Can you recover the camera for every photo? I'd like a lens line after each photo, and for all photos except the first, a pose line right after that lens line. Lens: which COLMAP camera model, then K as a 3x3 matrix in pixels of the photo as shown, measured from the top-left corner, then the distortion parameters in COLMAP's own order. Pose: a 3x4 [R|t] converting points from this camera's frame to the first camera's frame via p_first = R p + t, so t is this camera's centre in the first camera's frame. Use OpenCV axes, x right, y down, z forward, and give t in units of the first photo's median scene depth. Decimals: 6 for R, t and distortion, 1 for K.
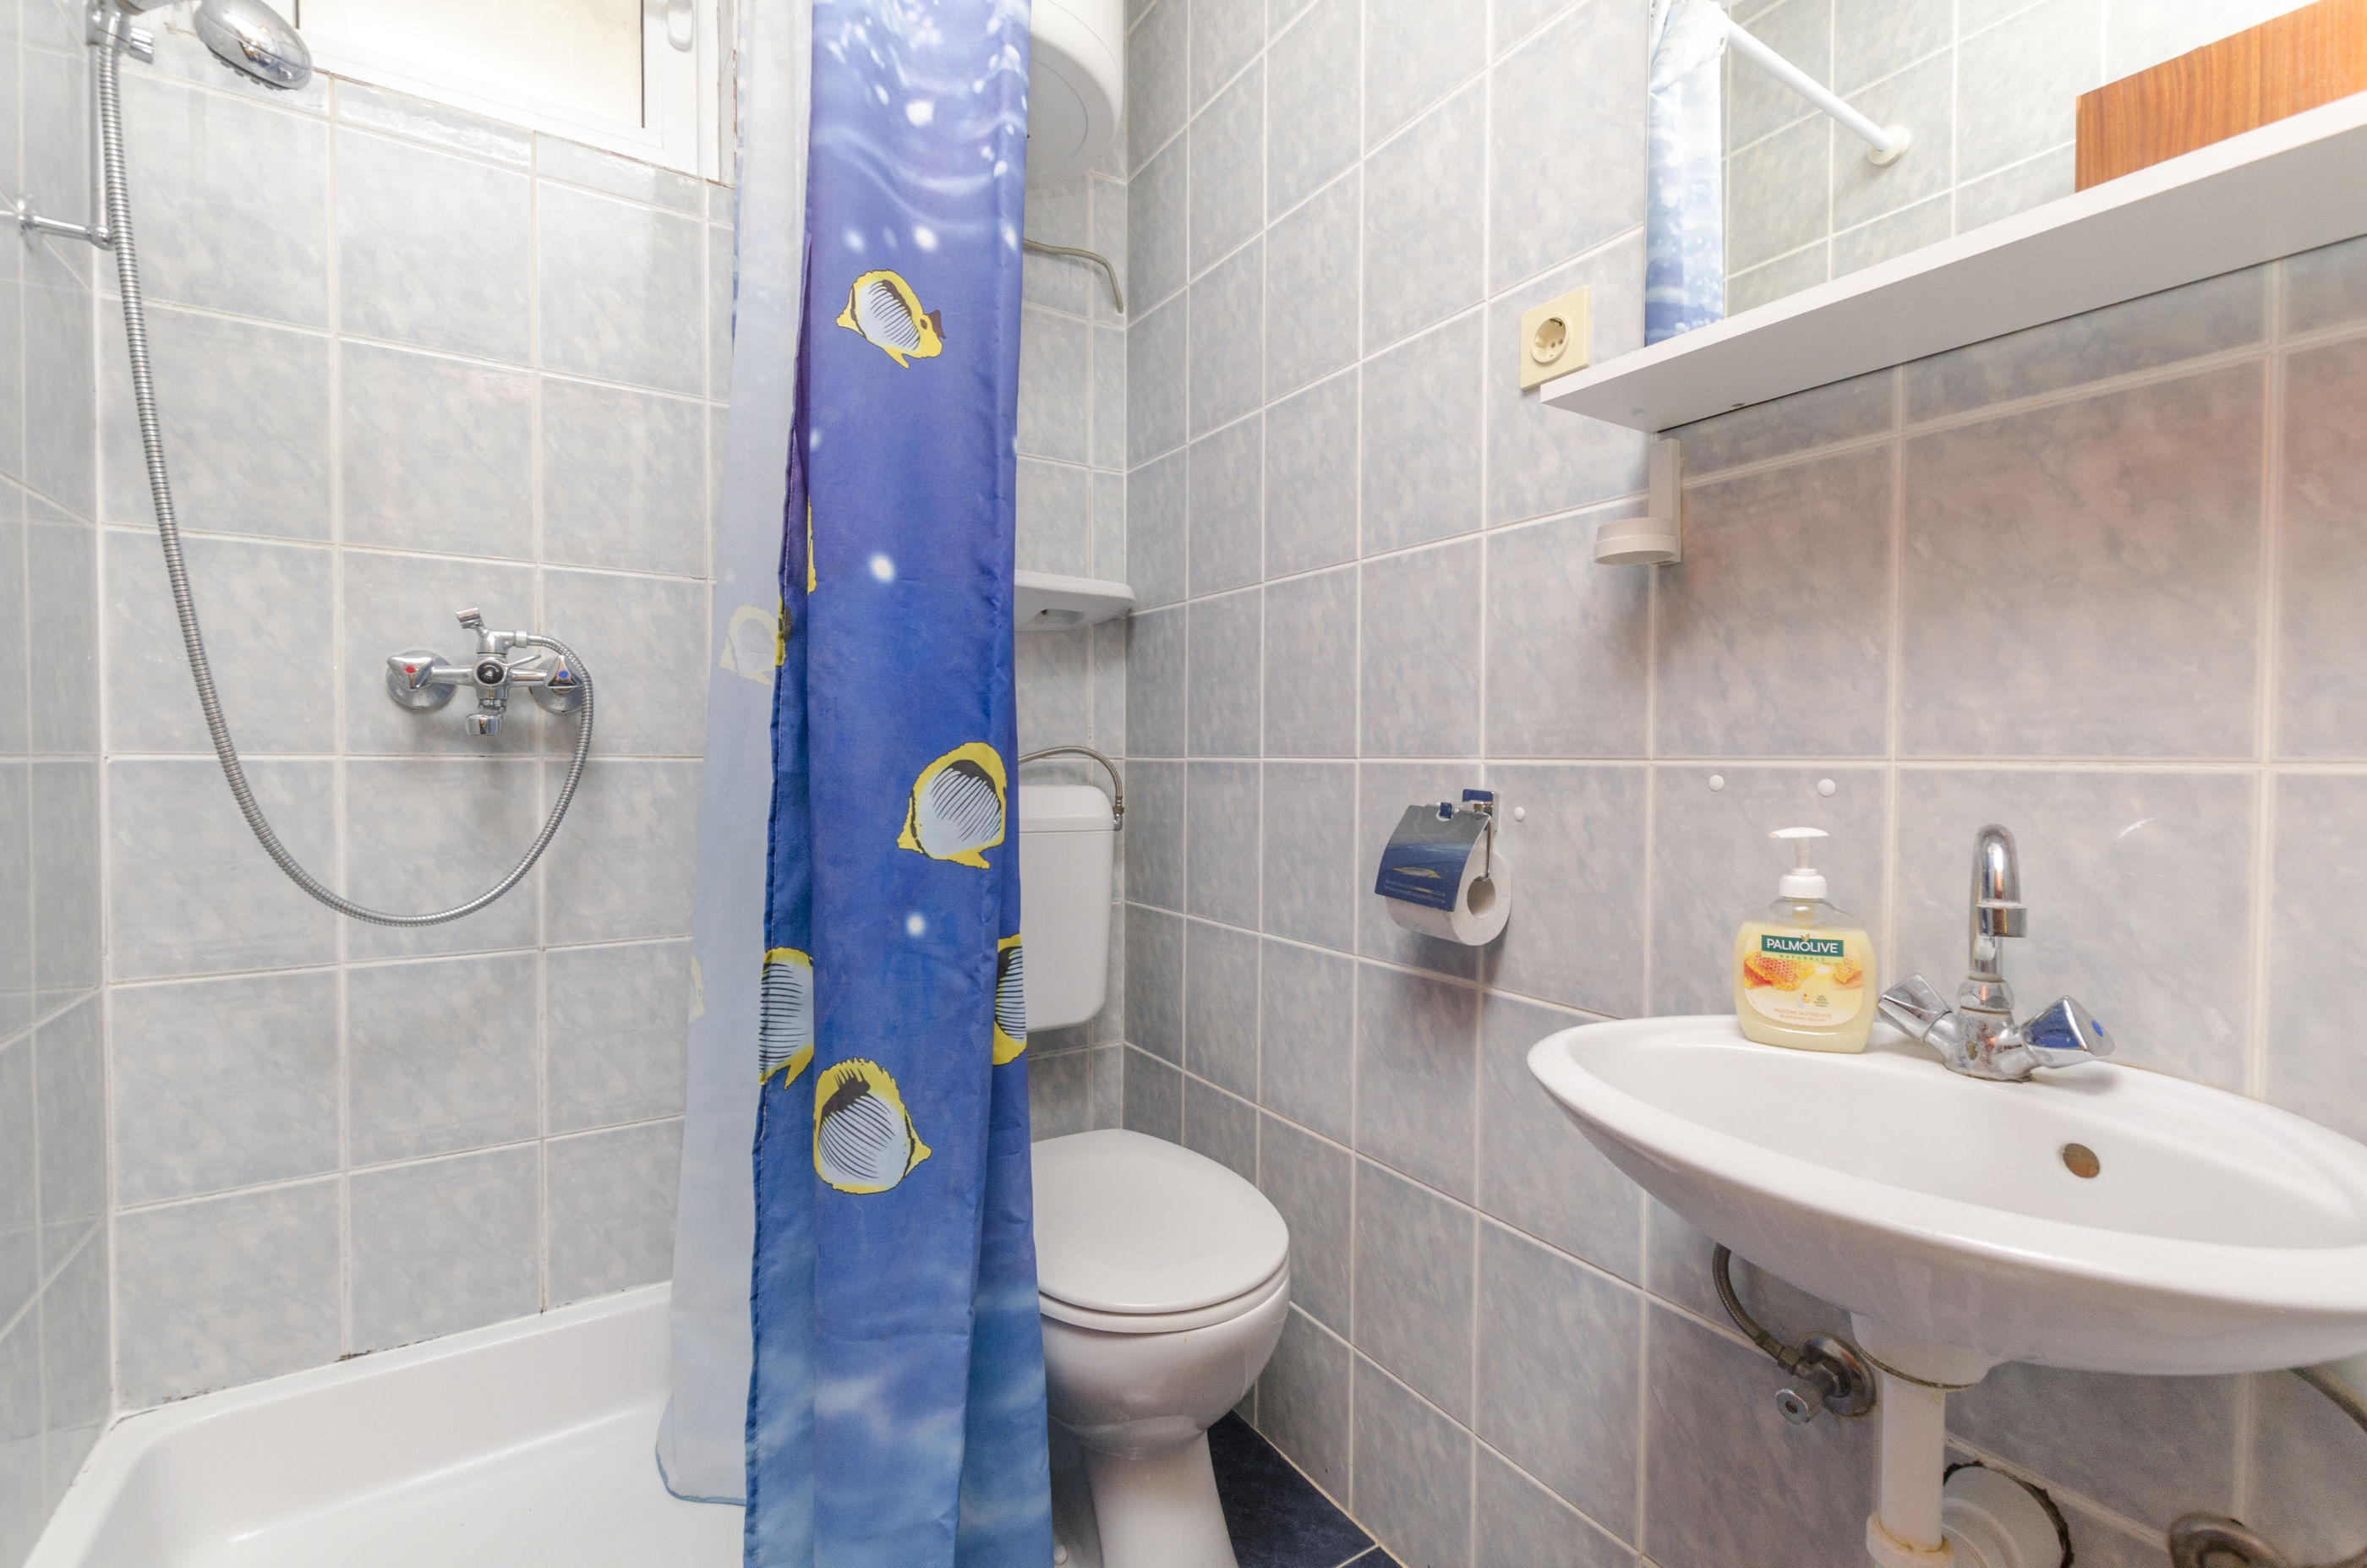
lens RADIAL K [[1032.5, 0, 1183.5], [0, 1032.5, 784.0], [0, 0, 1]] dist [0.010987, -0.005919]
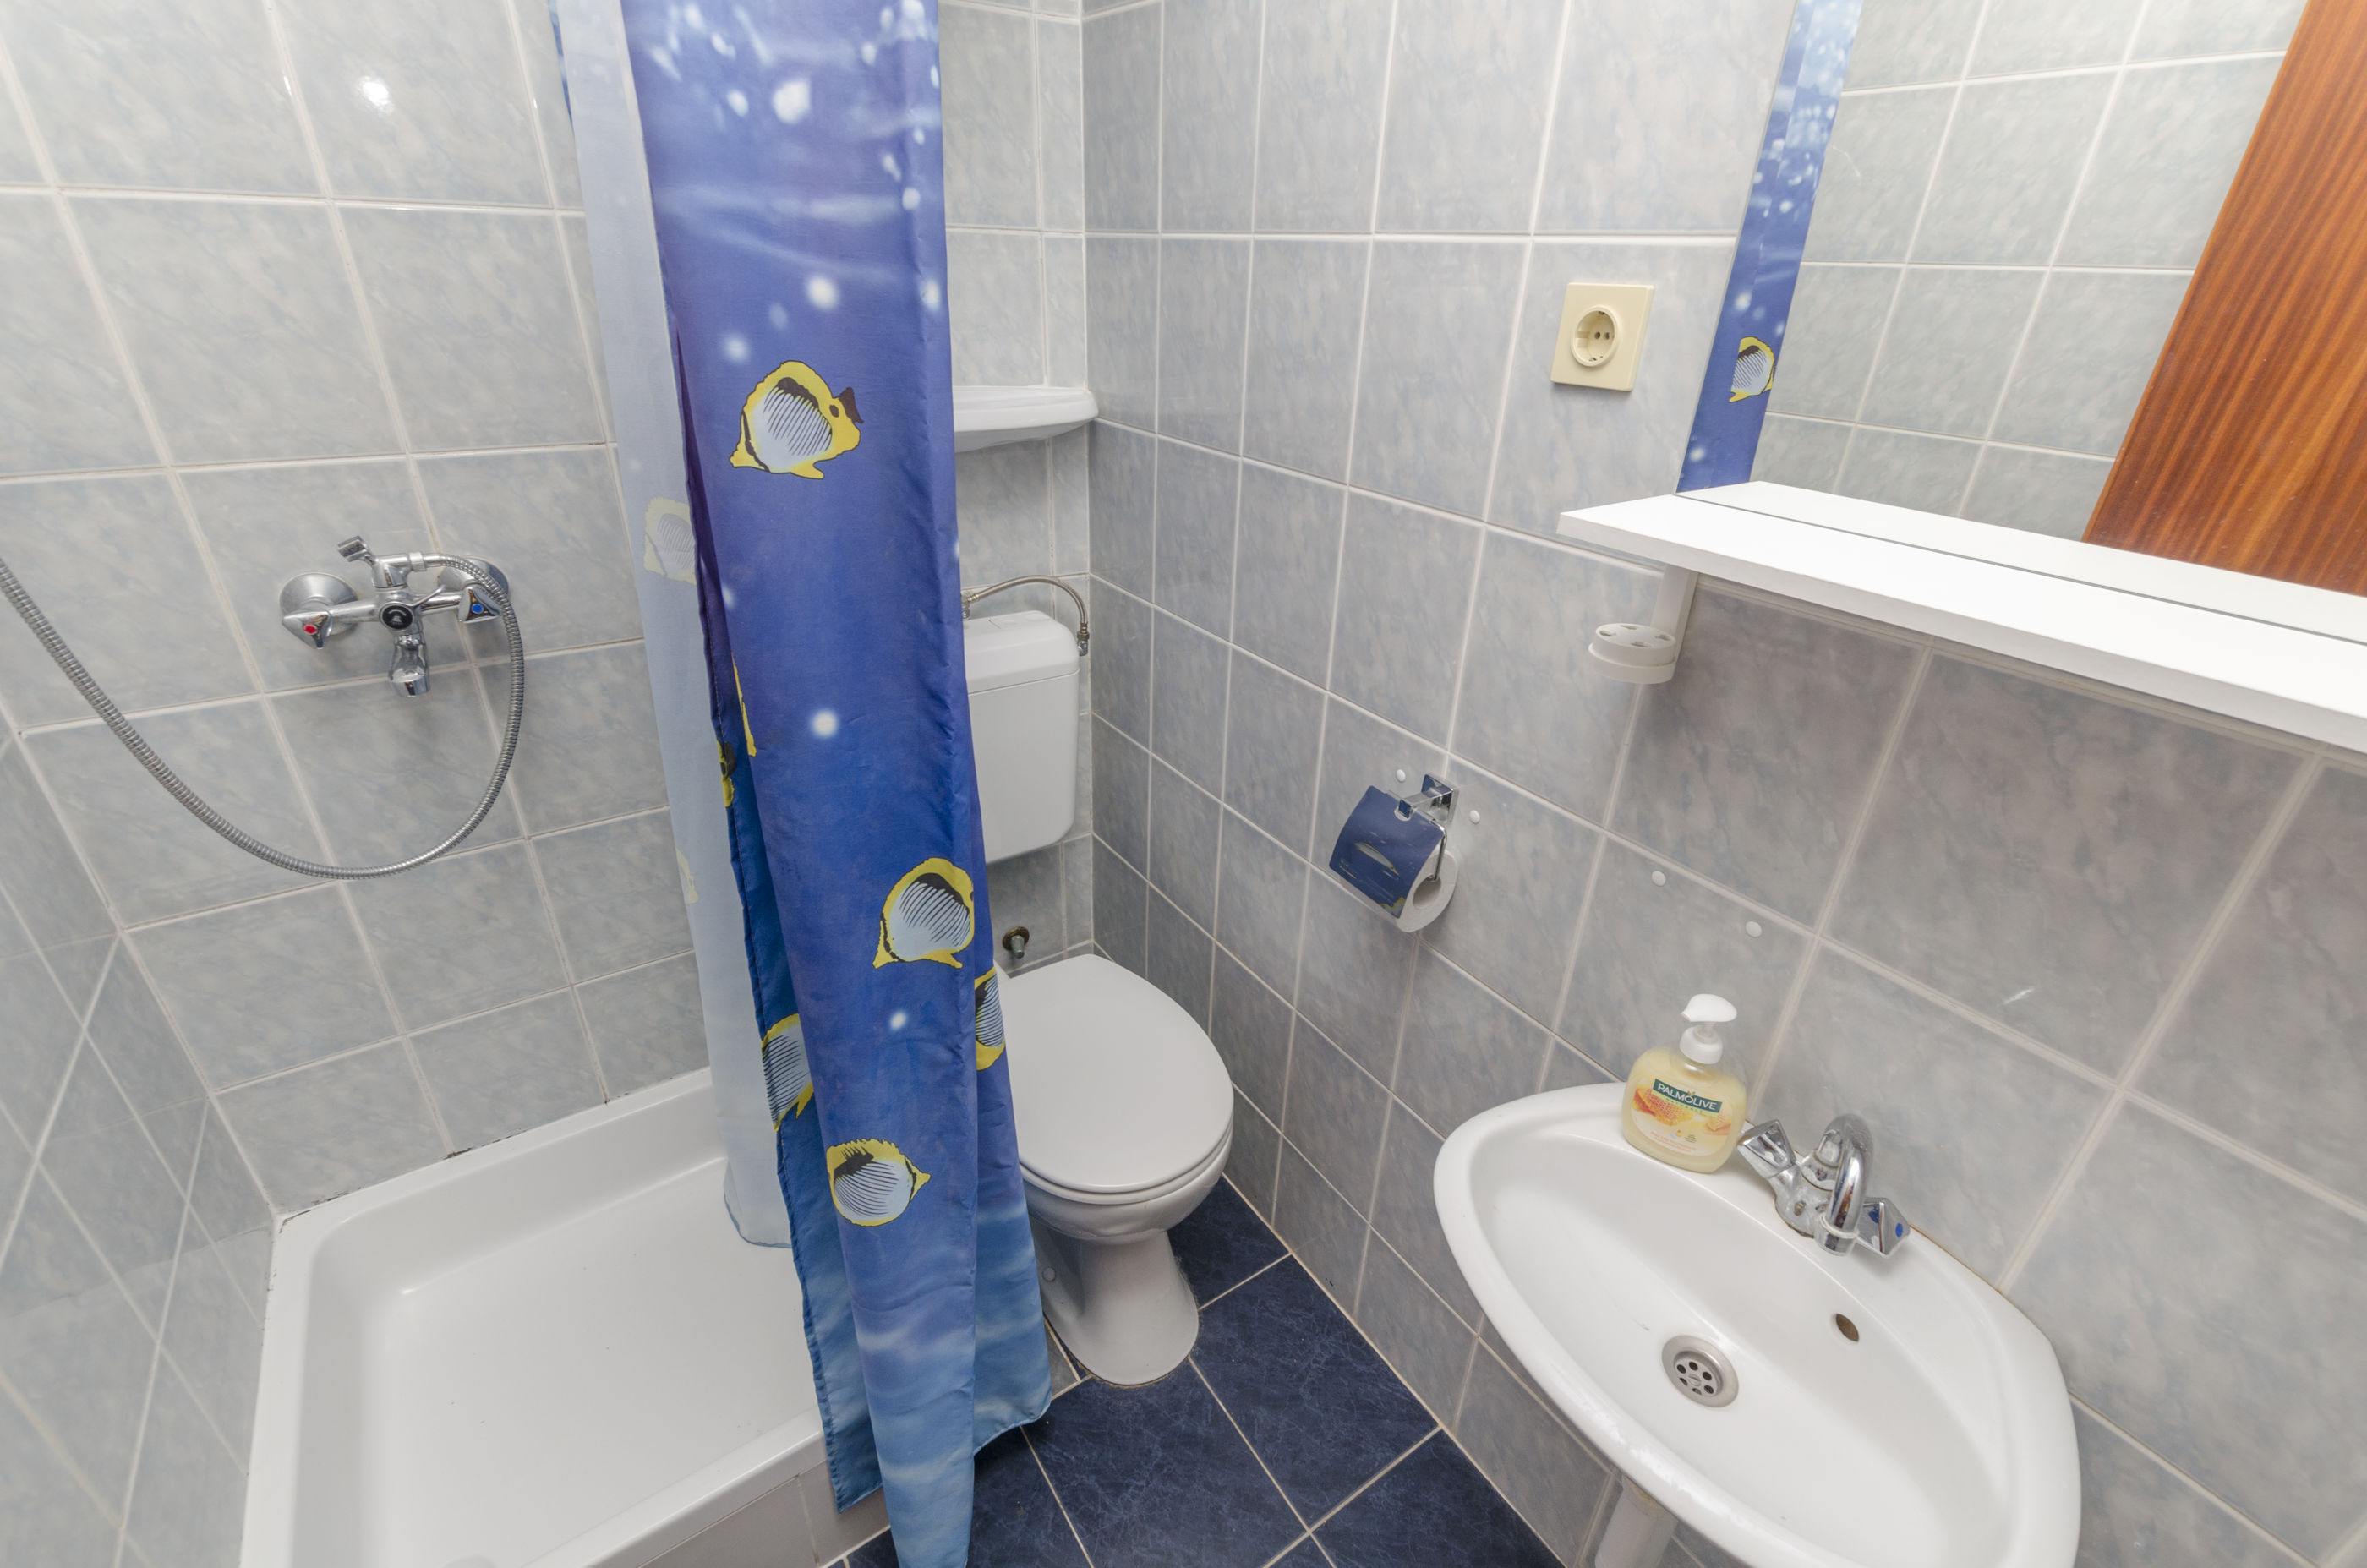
lens RADIAL K [[1032.5, 0, 1183.5], [0, 1032.5, 784.0], [0, 0, 1]] dist [0.010987, -0.005919]
pose [[0.999437, 0.010813, 0.031752, 0.002716], [-0.023806, 0.895526, 0.444373, -0.447902], [-0.023630, -0.444878, 0.895279, 0.101934]]
